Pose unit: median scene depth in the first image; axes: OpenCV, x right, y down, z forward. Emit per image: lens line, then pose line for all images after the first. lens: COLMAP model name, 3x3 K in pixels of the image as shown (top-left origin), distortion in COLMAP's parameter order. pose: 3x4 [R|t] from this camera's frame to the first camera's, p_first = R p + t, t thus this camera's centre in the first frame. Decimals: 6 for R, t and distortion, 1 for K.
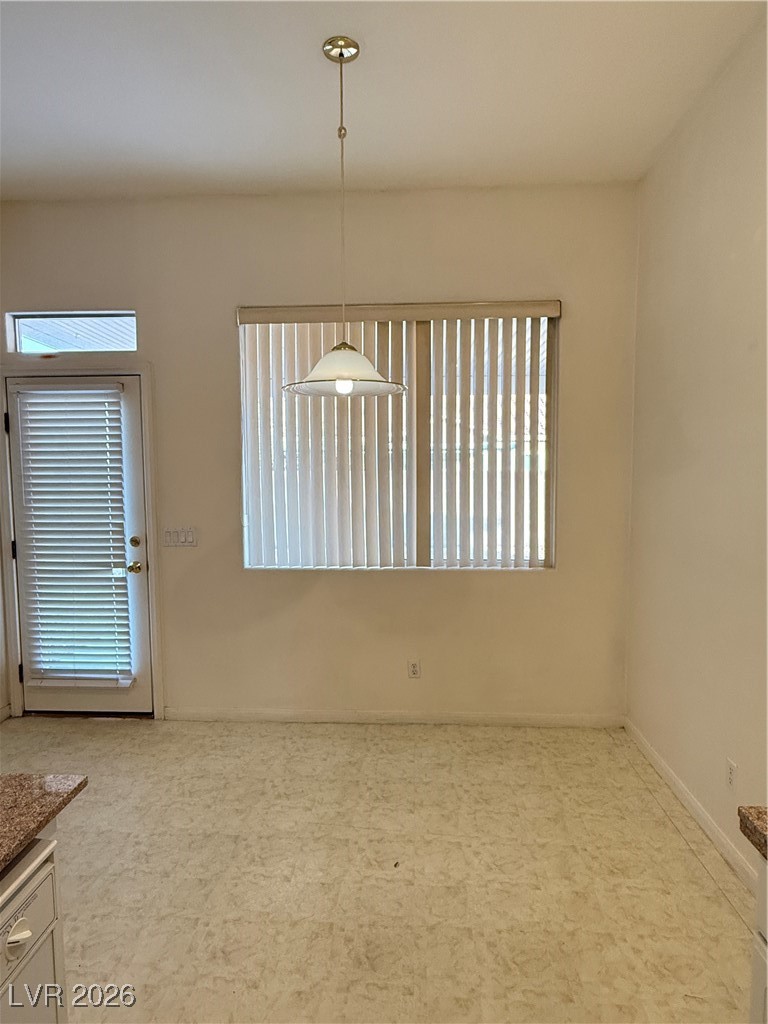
lens RADIAL K [[598.3, 0, 387.6], [0, 598.3, 516.3], [0, 0, 1]] dist [-0.004642, -0.002861]
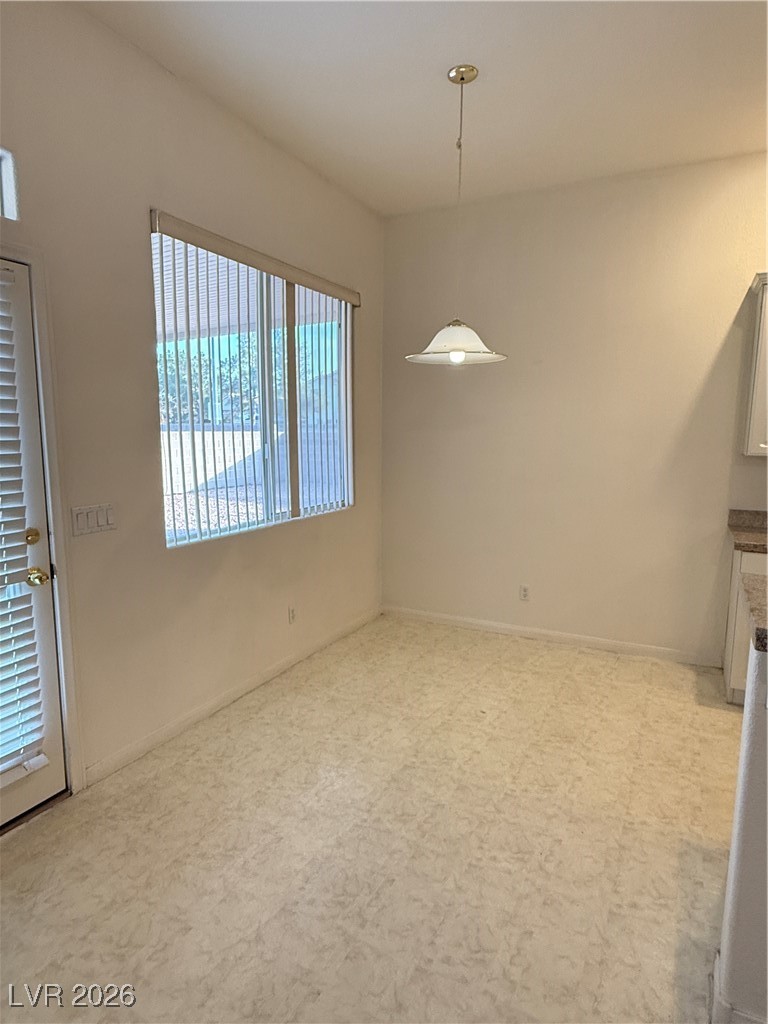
lens RADIAL K [[598.3, 0, 386.3], [0, 598.3, 513.5], [0, 0, 1]] dist [-0.004642, -0.002861]
pose [[0.410174, -0.119766, 0.904109, -0.893194], [0.068358, 0.992589, 0.100474, -0.019917], [-0.909442, 0.020592, 0.415321, 0.432594]]
